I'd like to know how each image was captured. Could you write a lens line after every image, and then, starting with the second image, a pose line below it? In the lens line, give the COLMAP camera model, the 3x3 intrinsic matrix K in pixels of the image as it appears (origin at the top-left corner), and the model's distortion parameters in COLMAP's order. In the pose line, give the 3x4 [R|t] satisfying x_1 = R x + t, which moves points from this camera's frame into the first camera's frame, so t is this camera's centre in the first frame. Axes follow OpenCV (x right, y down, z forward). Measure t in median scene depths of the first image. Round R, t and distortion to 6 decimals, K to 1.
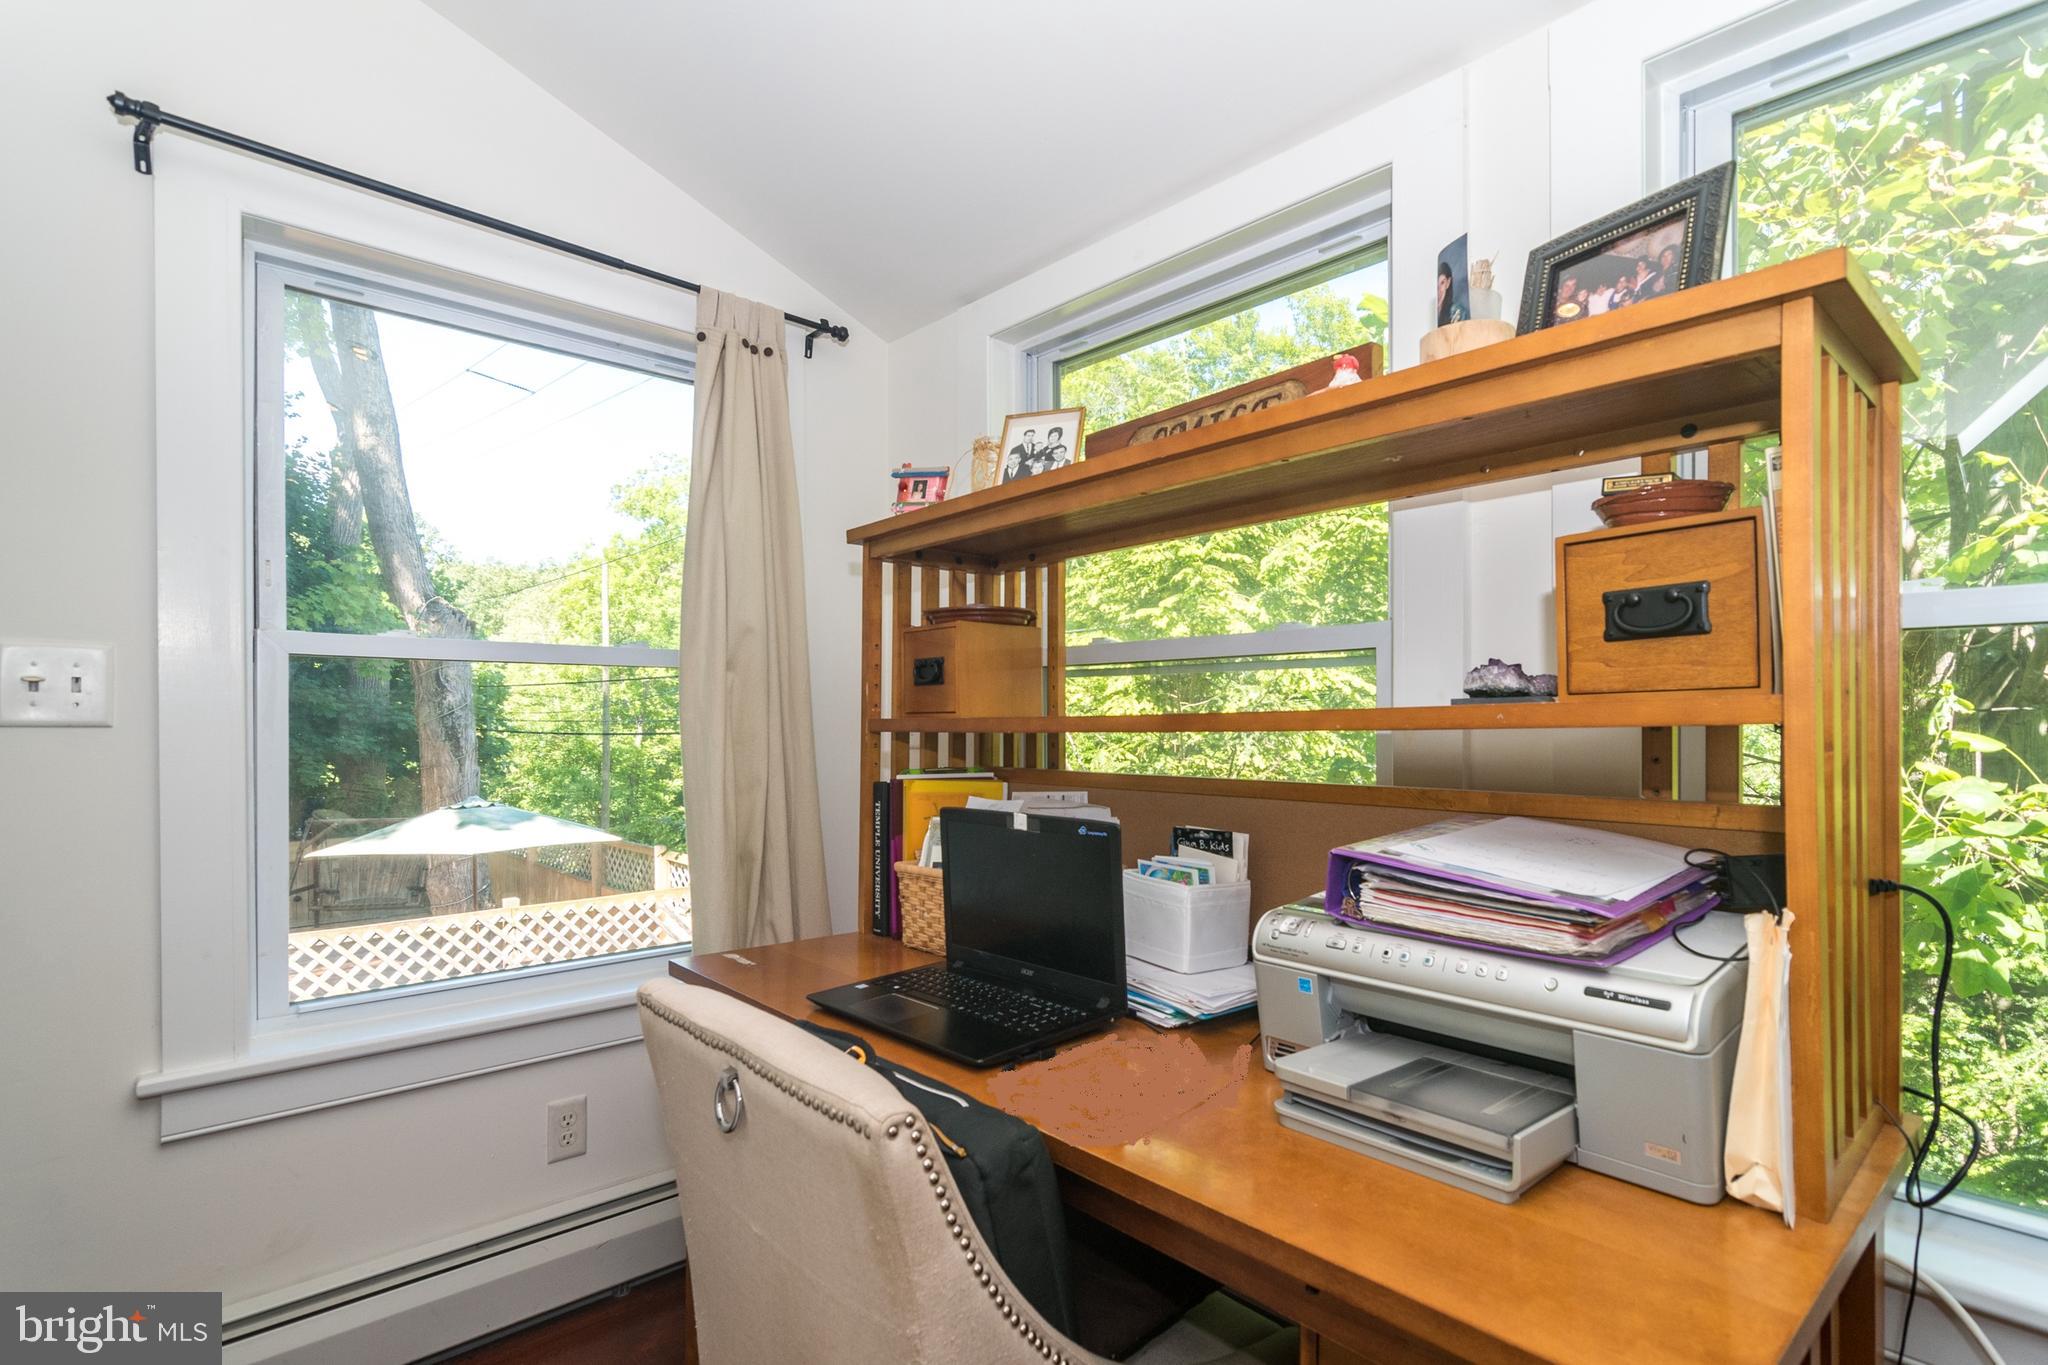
lens RADIAL K [[992.6, 0, 1025.1], [0, 992.6, 698.1], [0, 0, 1]] dist [-0.001082, 0.004104]
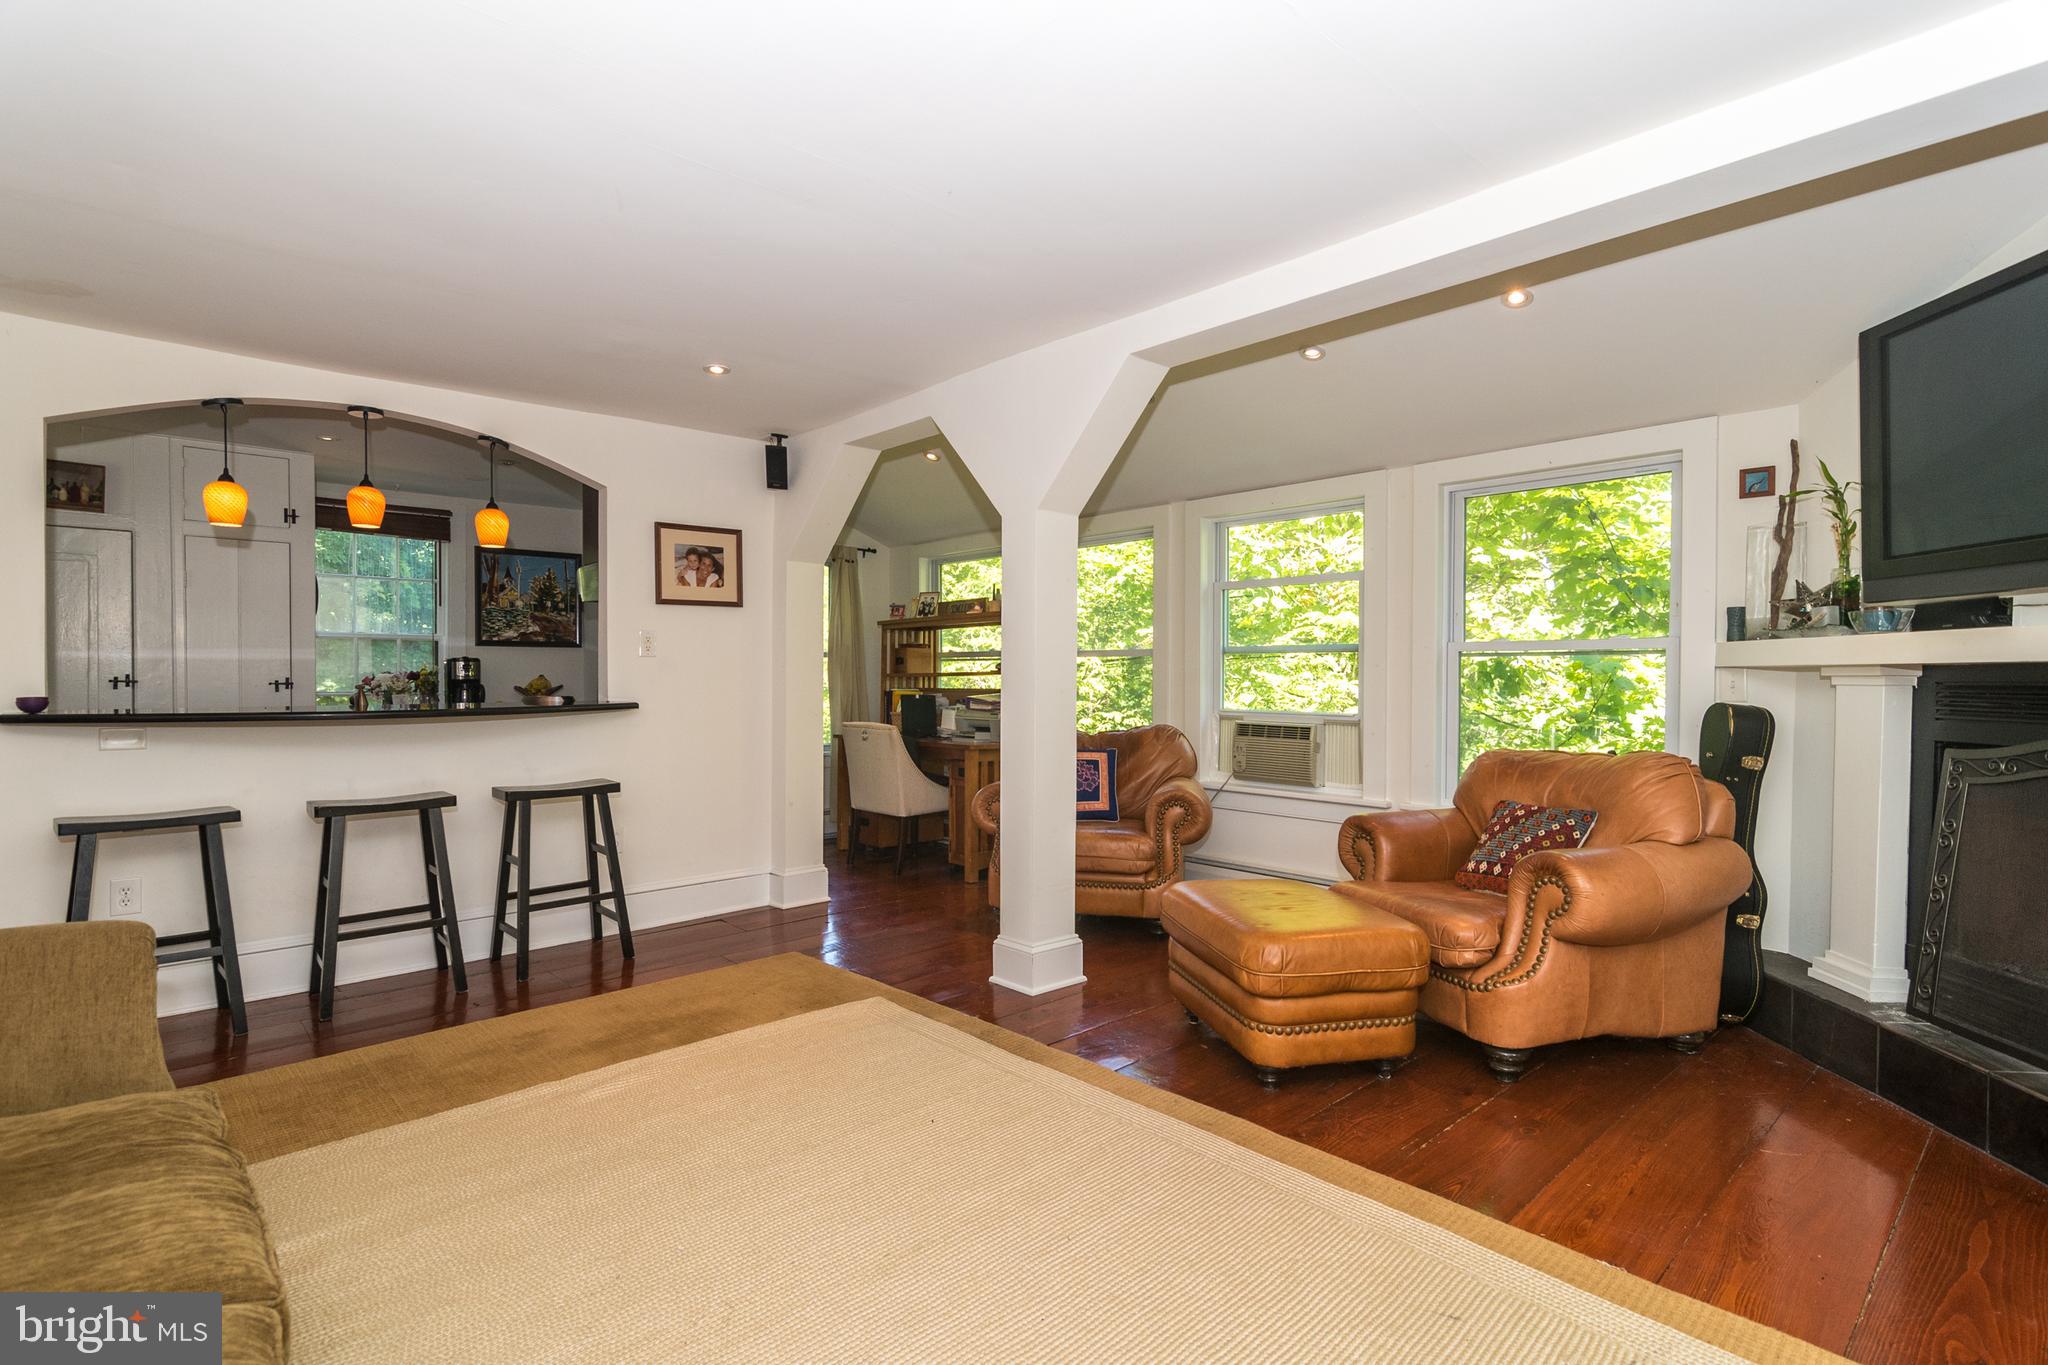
lens RADIAL K [[992.6, 0, 1026.0], [0, 992.6, 681.4], [0, 0, 1]] dist [-0.001082, 0.004104]
pose [[0.999965, 0.003634, -0.007596, 0.391697], [-0.003457, 0.999727, 0.023093, -0.037960], [0.007678, -0.023066, 0.999704, -2.620376]]
